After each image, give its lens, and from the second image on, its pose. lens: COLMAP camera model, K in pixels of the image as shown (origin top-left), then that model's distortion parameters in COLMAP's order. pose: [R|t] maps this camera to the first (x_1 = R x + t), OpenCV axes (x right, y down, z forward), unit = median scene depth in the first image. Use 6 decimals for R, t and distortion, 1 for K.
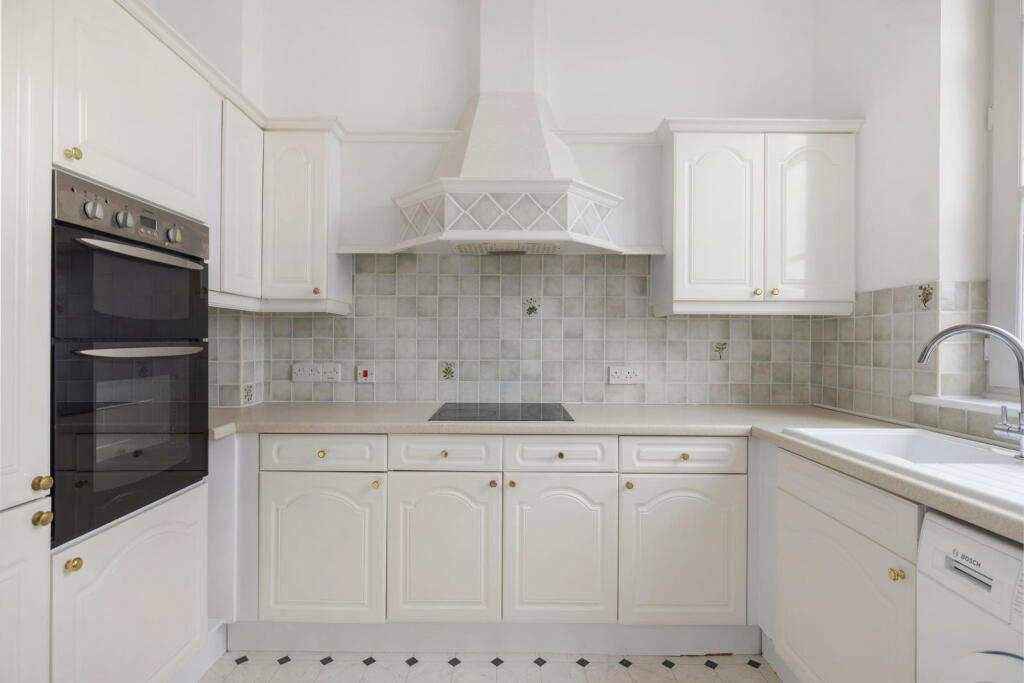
lens RADIAL K [[502.4, 0, 524.6], [0, 502.4, 342.2], [0, 0, 1]] dist [-0.000111, -0.000911]
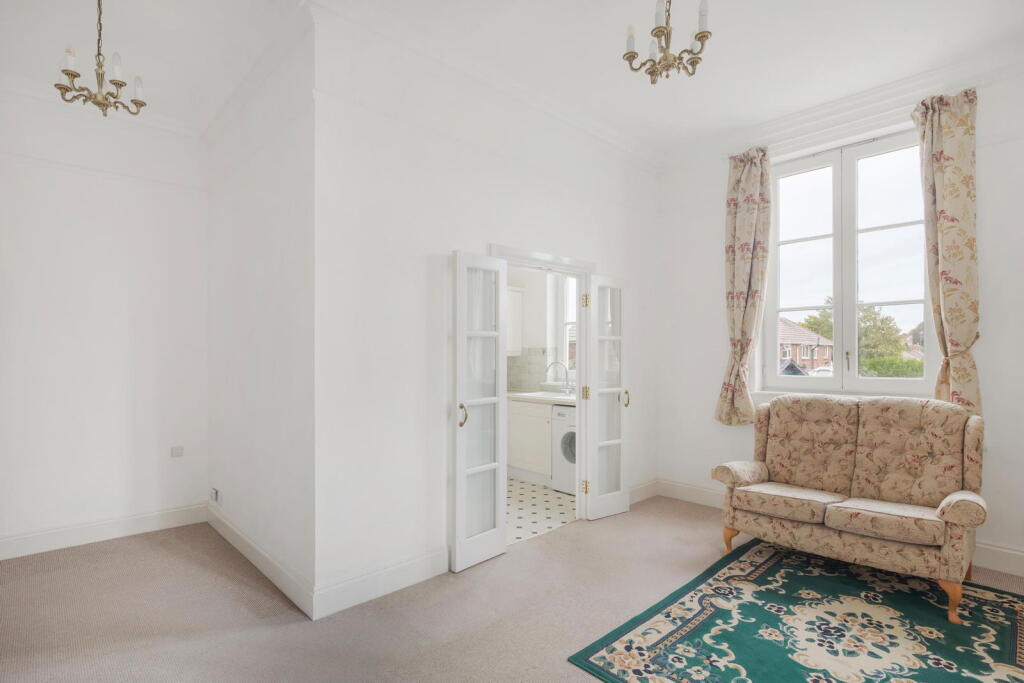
lens RADIAL K [[513.5, 0, 526.6], [0, 513.5, 352.4], [0, 0, 1]] dist [-0.004968, -0.000189]
pose [[0.733052, -0.006100, 0.680145, -1.354939], [0.007638, 0.999971, 0.000735, -0.078360], [-0.680130, 0.004656, 0.733077, -1.197722]]
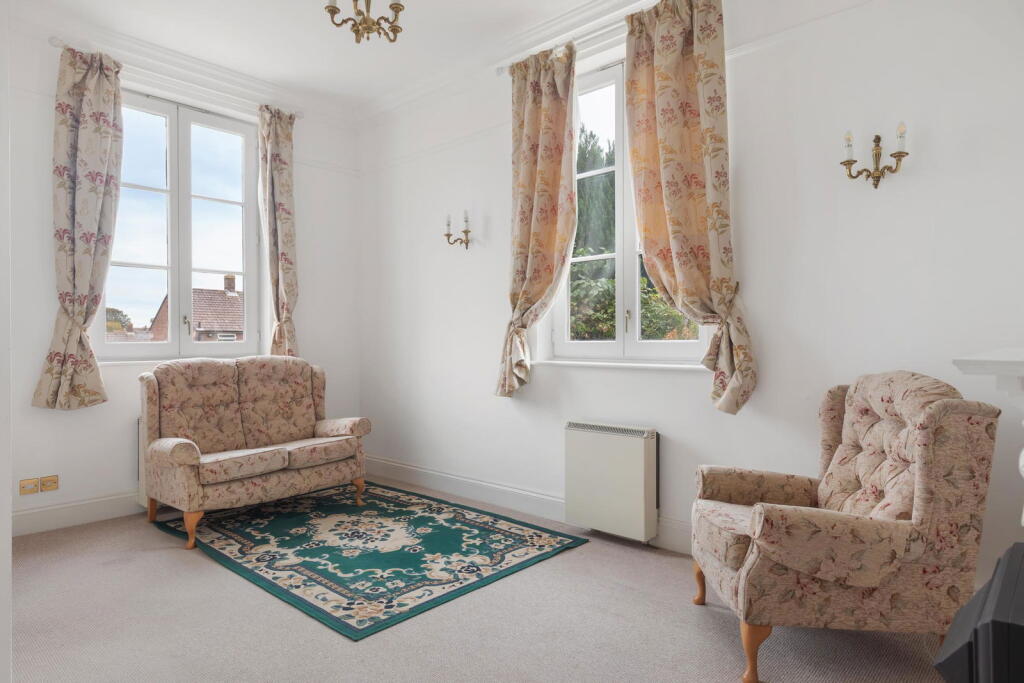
lens RADIAL K [[604.1, 0, 506.7], [0, 604.1, 339.7], [0, 0, 1]] dist [0.006023, -0.000154]
pose [[-0.736197, -0.002285, 0.676764, -1.536777], [-0.000087, 0.999995, 0.003282, 0.009420], [-0.676768, 0.002358, -0.736193, 0.236933]]
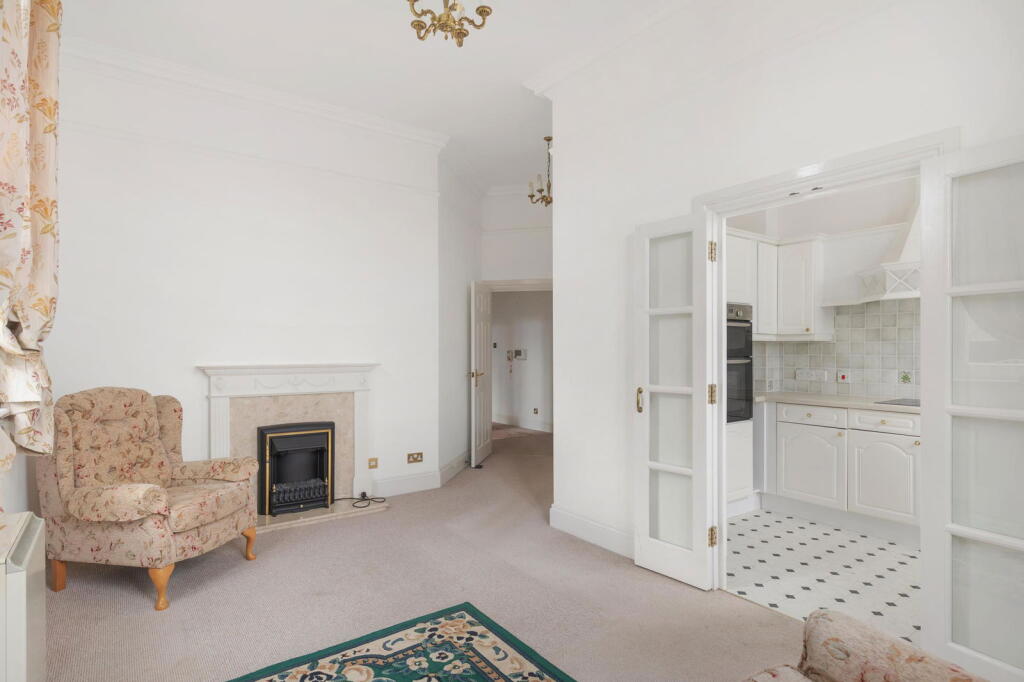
lens RADIAL K [[536.2, 0, 474.1], [0, 536.2, 344.3], [0, 0, 1]] dist [0.004890, -0.000754]
pose [[0.536898, -0.011234, -0.843573, 0.615241], [-0.000480, 0.999907, -0.013622, -0.023179], [0.843647, 0.007718, 0.536842, -1.134929]]
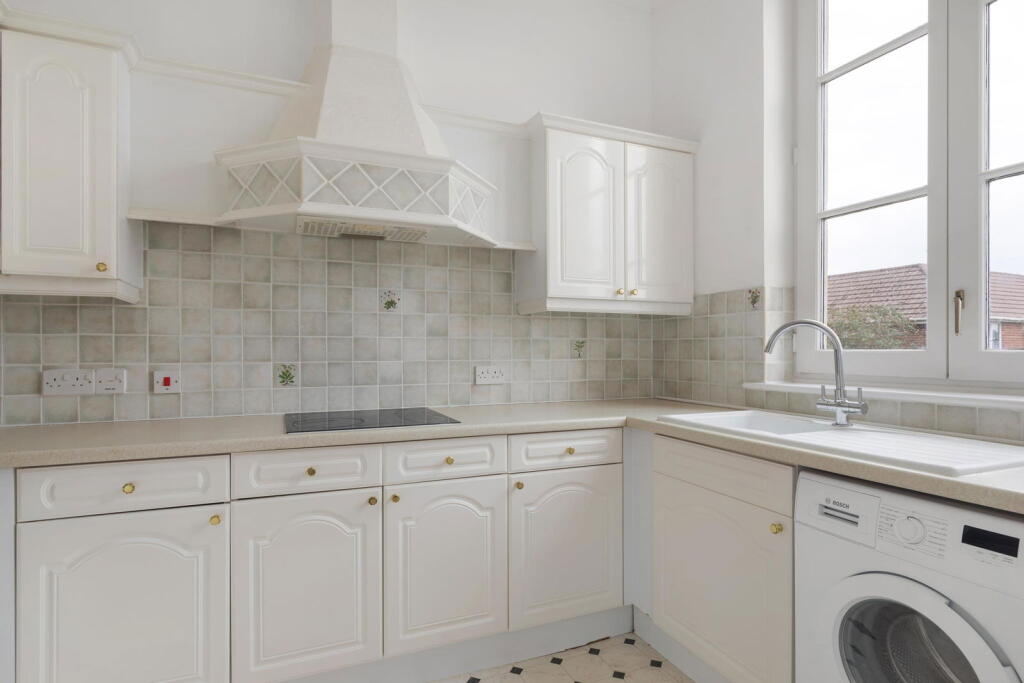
lens RADIAL K [[536.2, 0, 531.1], [0, 536.2, 352.6], [0, 0, 1]] dist [0.004890, -0.000754]
pose [[0.916482, -0.007762, 0.400000, -0.166197], [0.006575, 0.999969, 0.004339, 0.023359], [-0.400021, -0.001347, 0.916505, 0.042829]]
